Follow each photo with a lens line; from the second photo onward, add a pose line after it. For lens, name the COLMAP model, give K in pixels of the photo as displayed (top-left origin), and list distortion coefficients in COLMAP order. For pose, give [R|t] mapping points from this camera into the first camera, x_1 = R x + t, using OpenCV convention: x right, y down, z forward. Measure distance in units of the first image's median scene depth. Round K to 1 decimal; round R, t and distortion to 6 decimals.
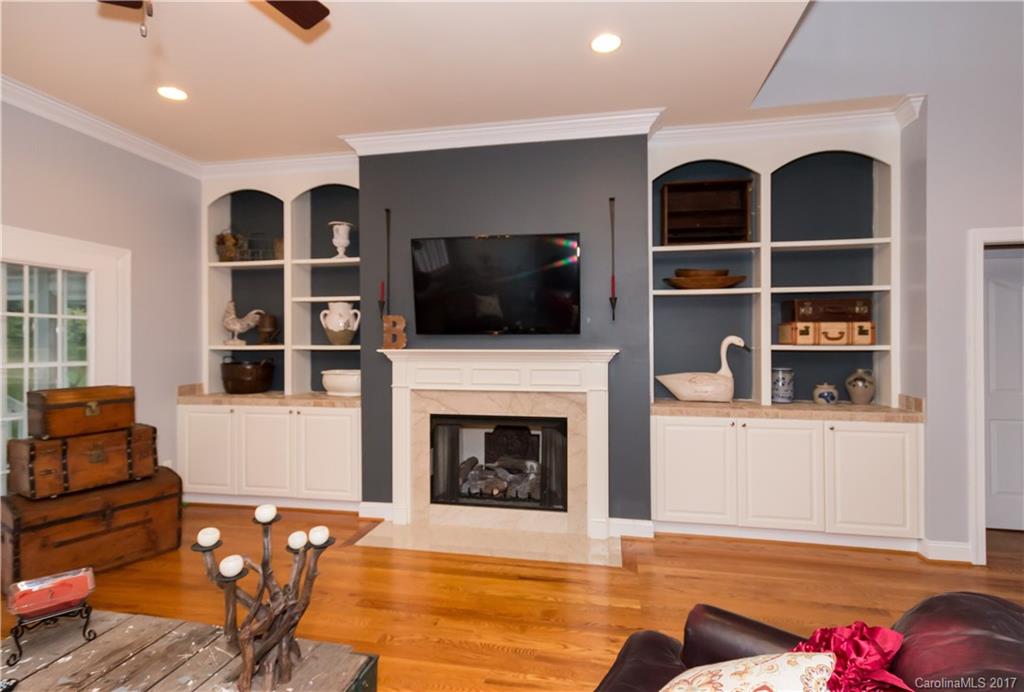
lens RADIAL K [[522.8, 0, 506.8], [0, 522.8, 344.6], [0, 0, 1]] dist [0.023171, -0.000607]
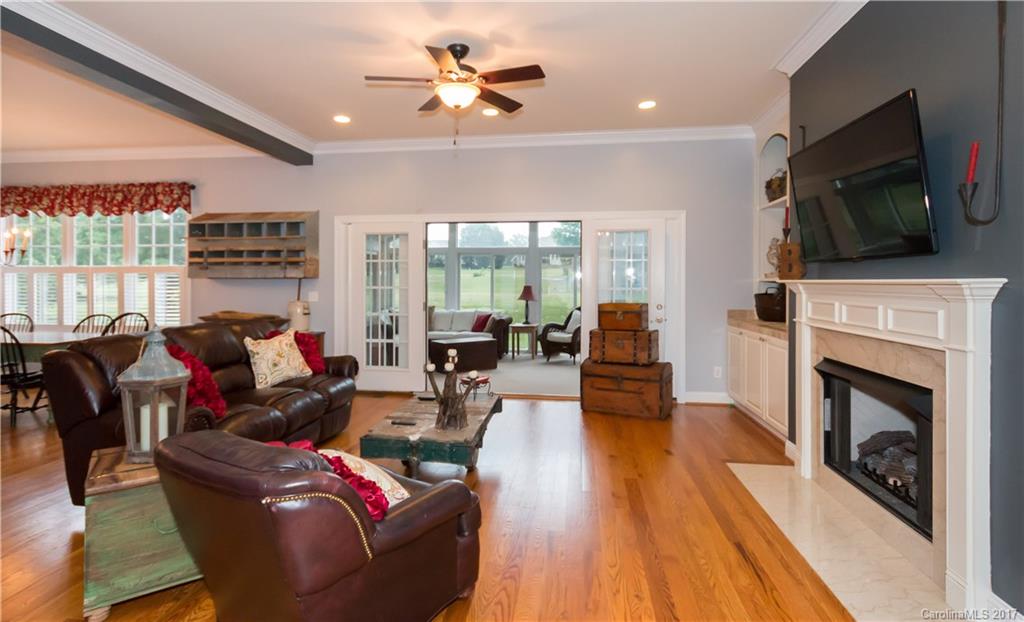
lens RADIAL K [[508.0, 0, 505.1], [0, 508.0, 281.8], [0, 0, 1]] dist [0.023542, -0.000555]
pose [[0.084174, 0.001105, -0.996450, 0.743550], [-0.005349, 0.999985, 0.000657, 0.016632], [0.996437, 0.005275, 0.084179, 0.491811]]
